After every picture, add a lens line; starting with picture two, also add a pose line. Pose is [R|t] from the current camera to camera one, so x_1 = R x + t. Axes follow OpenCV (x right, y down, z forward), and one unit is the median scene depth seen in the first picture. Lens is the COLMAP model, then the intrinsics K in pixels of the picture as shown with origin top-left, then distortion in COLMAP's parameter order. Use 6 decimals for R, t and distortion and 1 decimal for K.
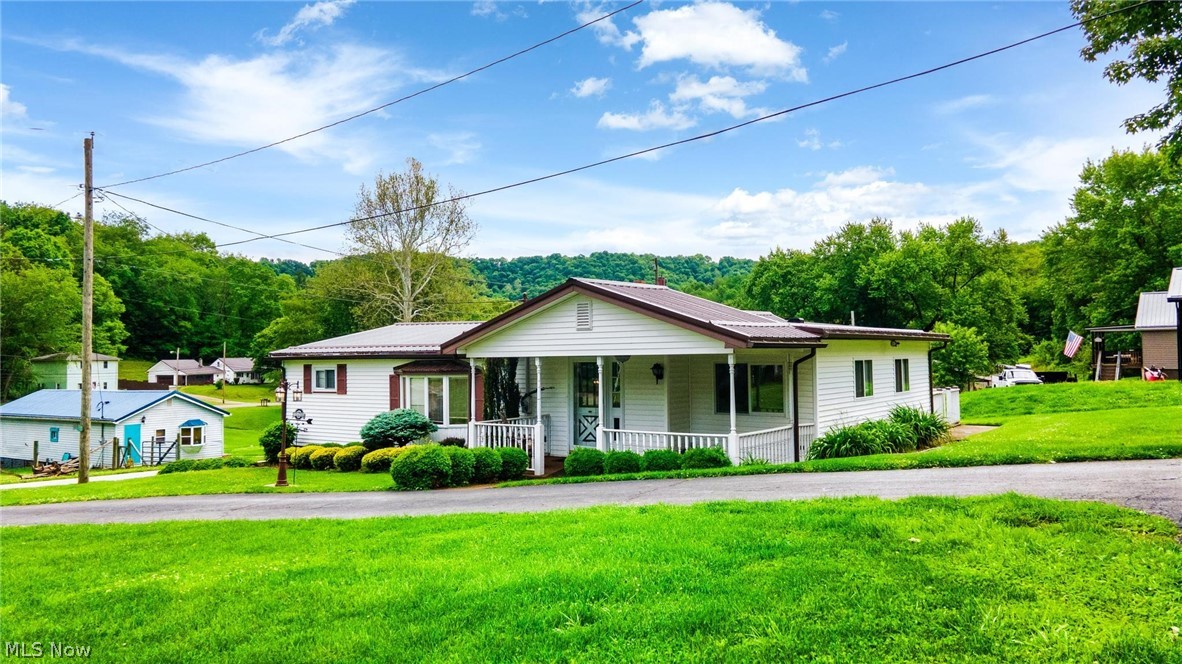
lens RADIAL K [[857.3, 0, 589.4], [0, 857.3, 330.7], [0, 0, 1]] dist [0.036946, 0.018309]
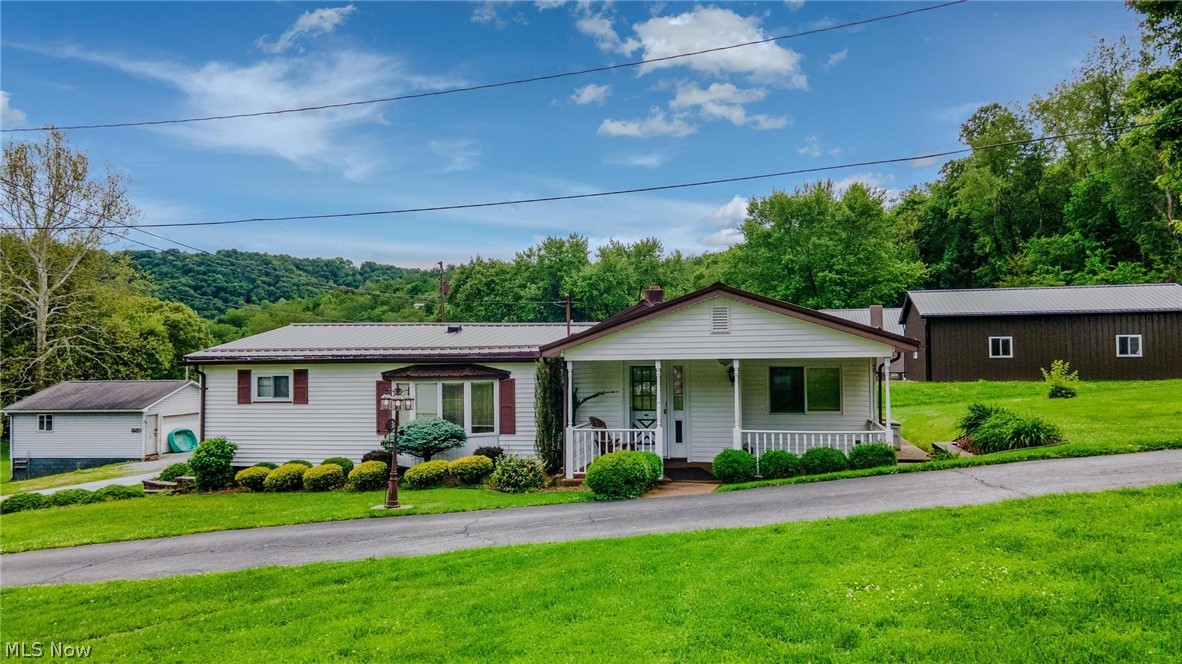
lens RADIAL K [[857.3, 0, 589.4], [0, 857.3, 330.7], [0, 0, 1]] dist [0.036946, 0.018309]
pose [[0.915220, 0.015257, 0.402667, -0.359534], [-0.011909, 0.999871, -0.010817, 0.005515], [-0.402780, 0.005104, 0.915283, 0.082452]]
